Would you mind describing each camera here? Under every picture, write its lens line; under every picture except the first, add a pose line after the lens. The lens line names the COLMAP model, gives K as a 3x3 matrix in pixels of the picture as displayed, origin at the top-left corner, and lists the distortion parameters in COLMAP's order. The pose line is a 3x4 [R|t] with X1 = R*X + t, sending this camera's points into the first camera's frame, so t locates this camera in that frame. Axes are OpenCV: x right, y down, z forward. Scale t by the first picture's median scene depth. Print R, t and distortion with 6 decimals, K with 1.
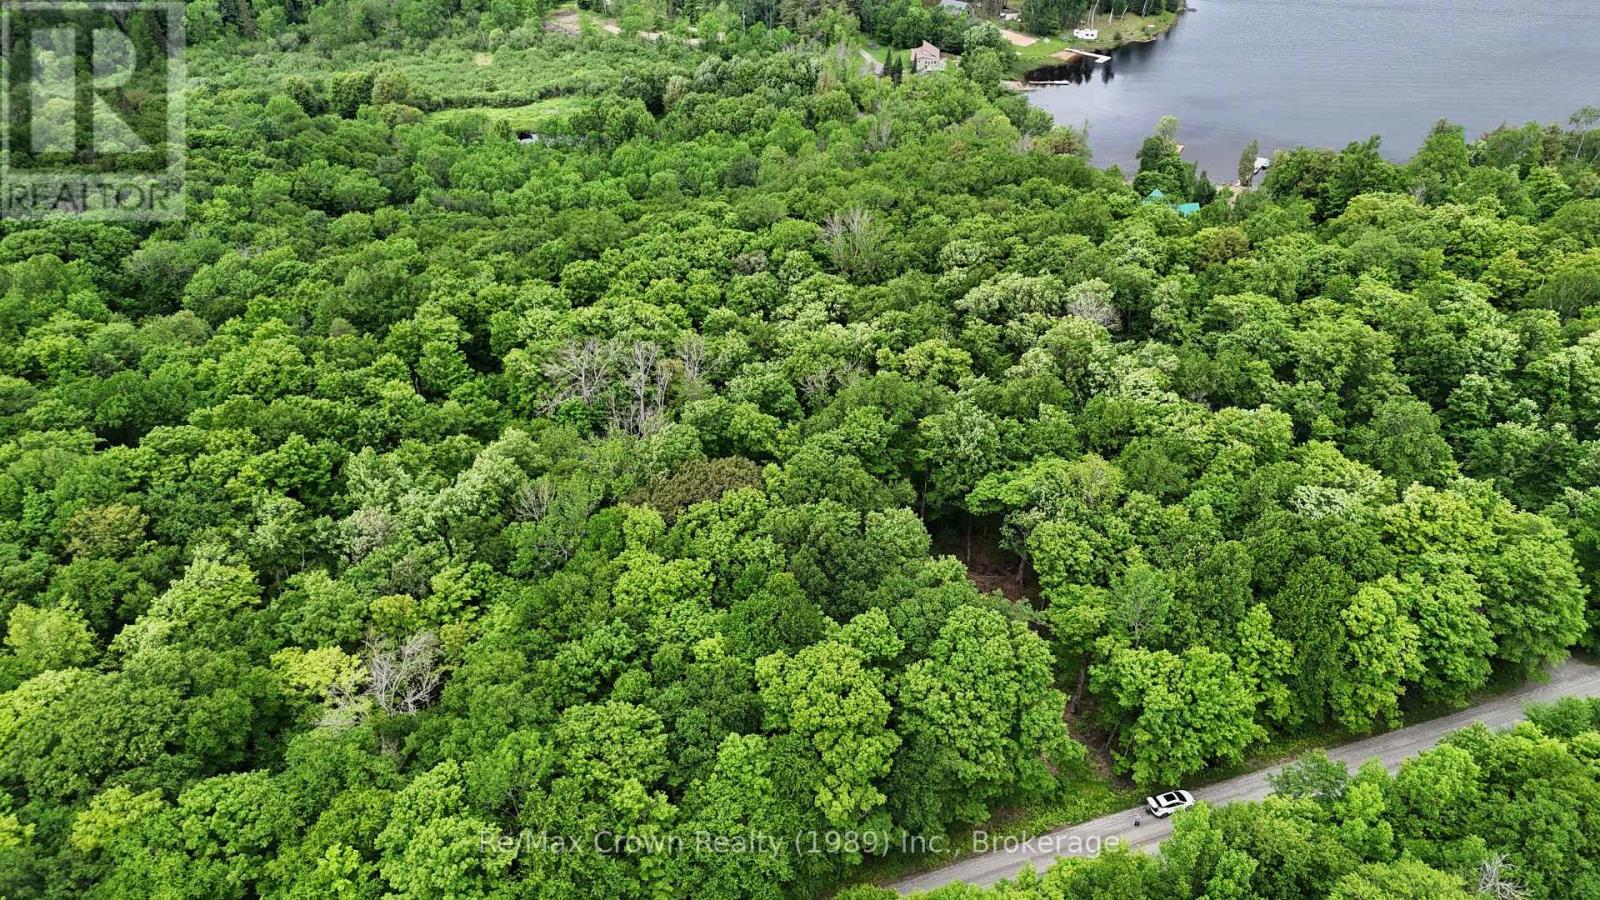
lens RADIAL K [[1162.9, 0, 800.0], [0, 1162.9, 450.0], [0, 0, 1]] dist [0.063317, -0.076245]
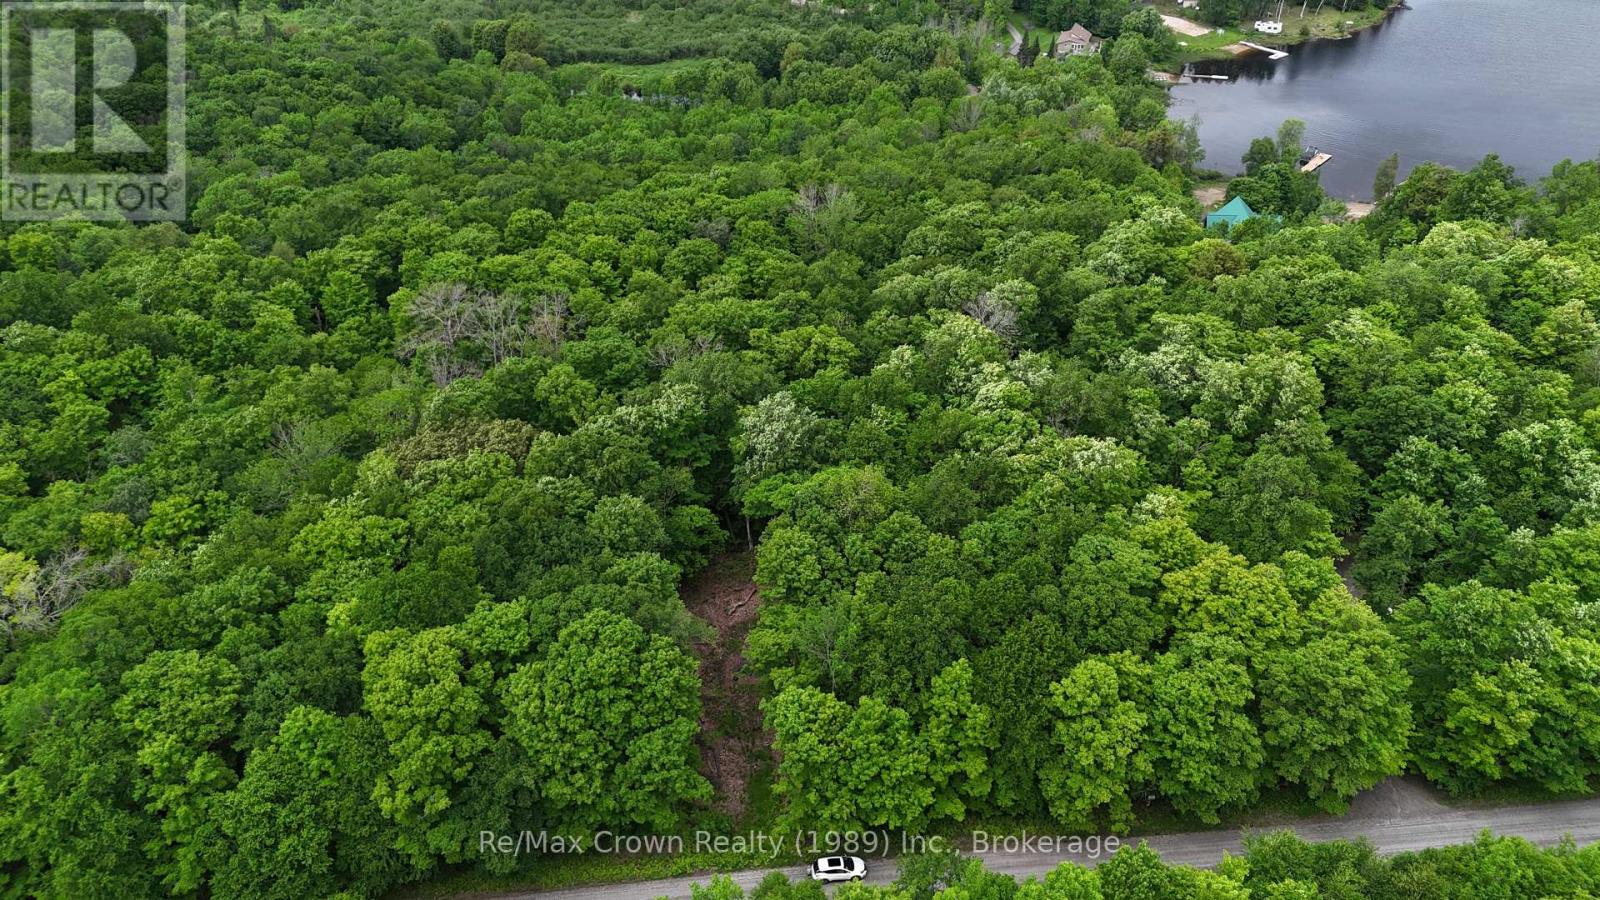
lens RADIAL K [[1173.3, 0, 800.0], [0, 1173.3, 450.0], [0, 0, 1]] dist [0.039530, -0.005386]
pose [[0.974721, 0.128265, -0.182941, 0.300629], [-0.126023, 0.991740, 0.023880, -0.019368], [0.184492, -0.000221, 0.982834, 0.095976]]
